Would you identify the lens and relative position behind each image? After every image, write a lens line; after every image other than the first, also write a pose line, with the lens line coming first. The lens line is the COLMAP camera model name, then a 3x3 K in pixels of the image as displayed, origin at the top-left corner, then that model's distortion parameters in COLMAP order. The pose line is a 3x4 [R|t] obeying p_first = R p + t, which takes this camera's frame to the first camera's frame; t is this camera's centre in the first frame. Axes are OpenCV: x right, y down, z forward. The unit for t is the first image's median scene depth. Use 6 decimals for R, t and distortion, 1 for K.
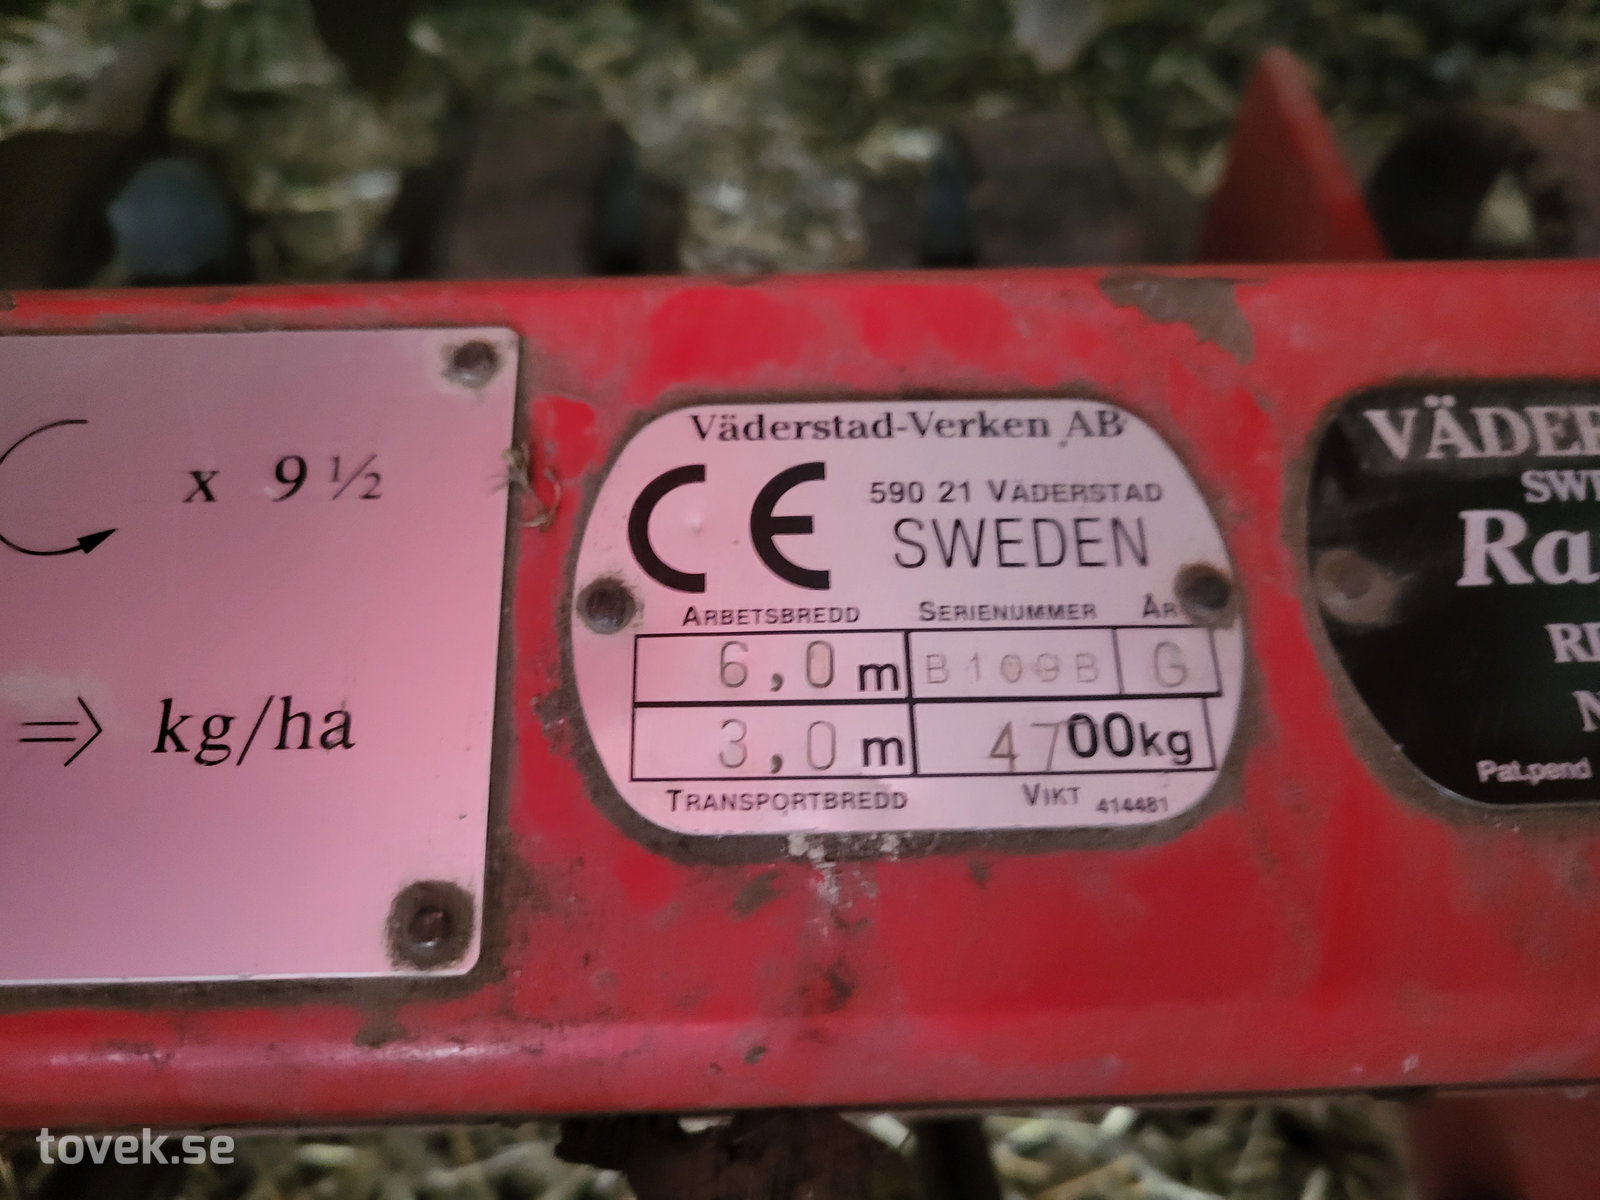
lens RADIAL K [[1199.3, 0, 799.3], [0, 1199.3, 610.3], [0, 0, 1]] dist [0.049284, -0.006558]
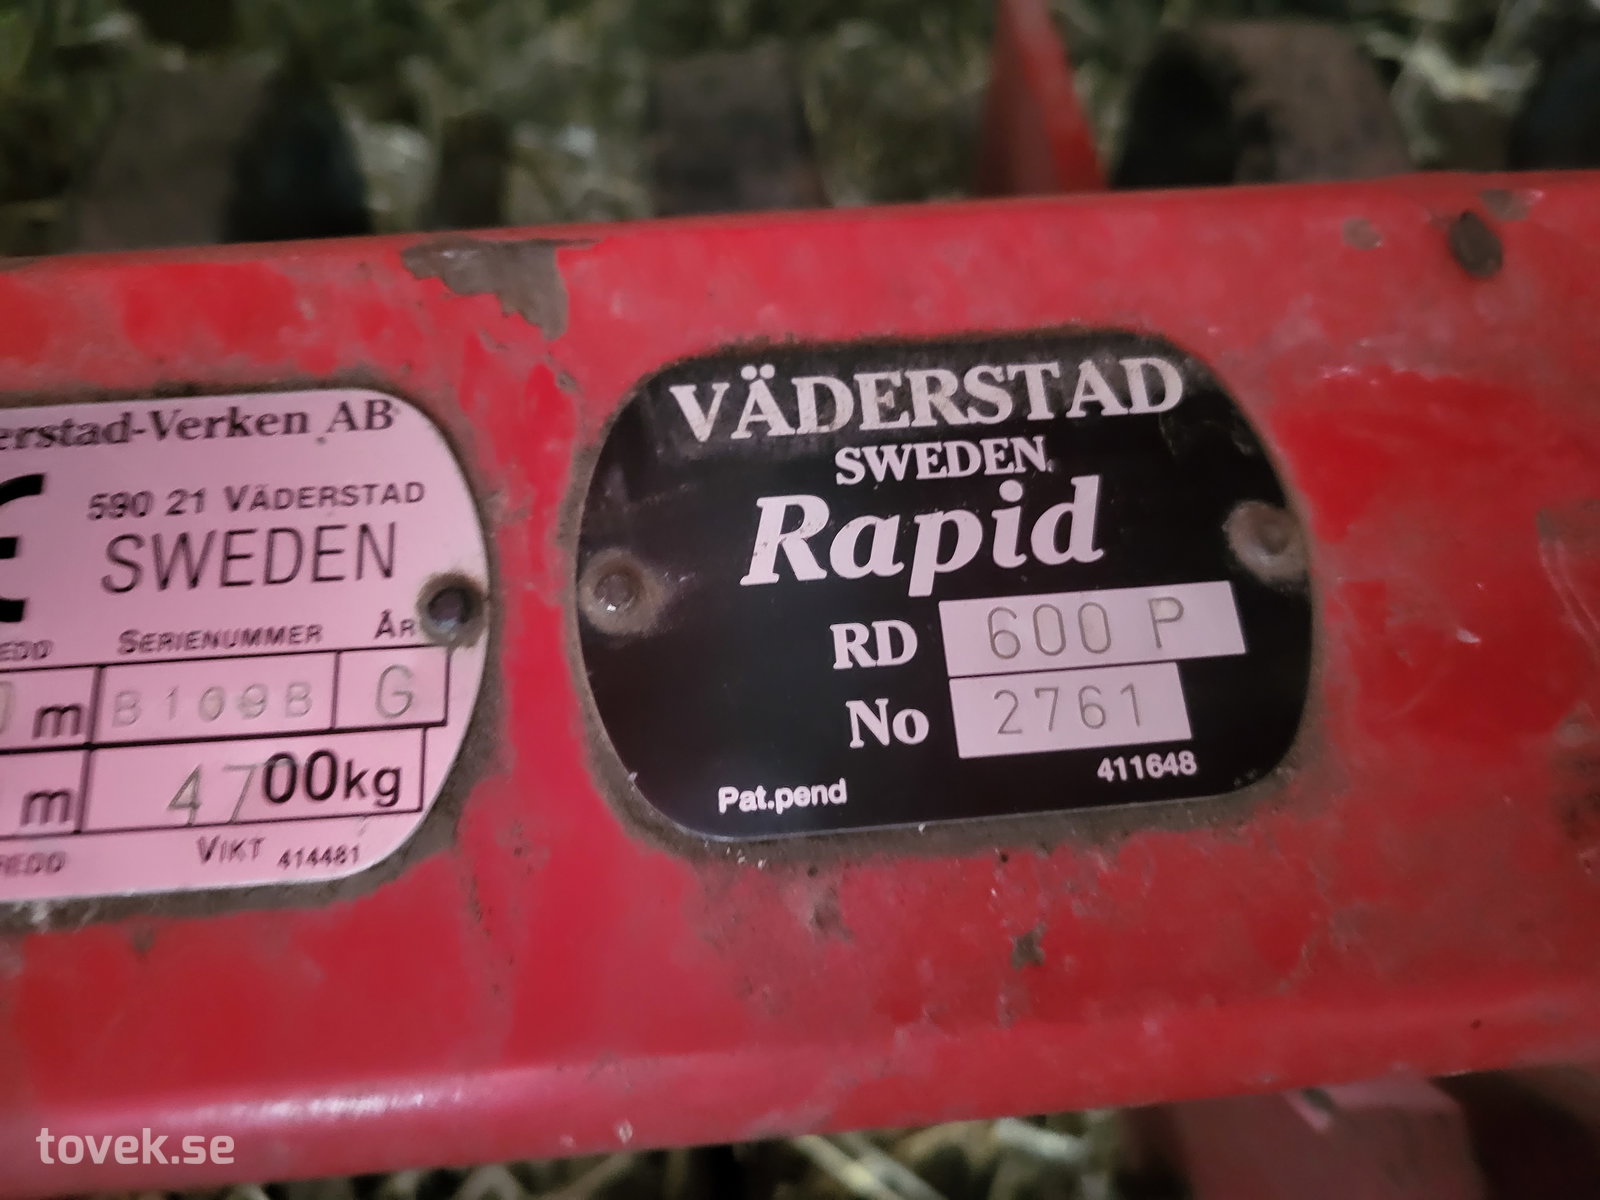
lens RADIAL K [[1373.1, 0, 799.9], [0, 1373.1, 590.0], [0, 0, 1]] dist [0.018750, 0.018008]
pose [[0.997923, -0.044502, -0.046580, 0.626648], [0.044335, 0.999006, -0.004608, -0.010221], [0.046739, 0.002534, 0.998904, 0.018569]]
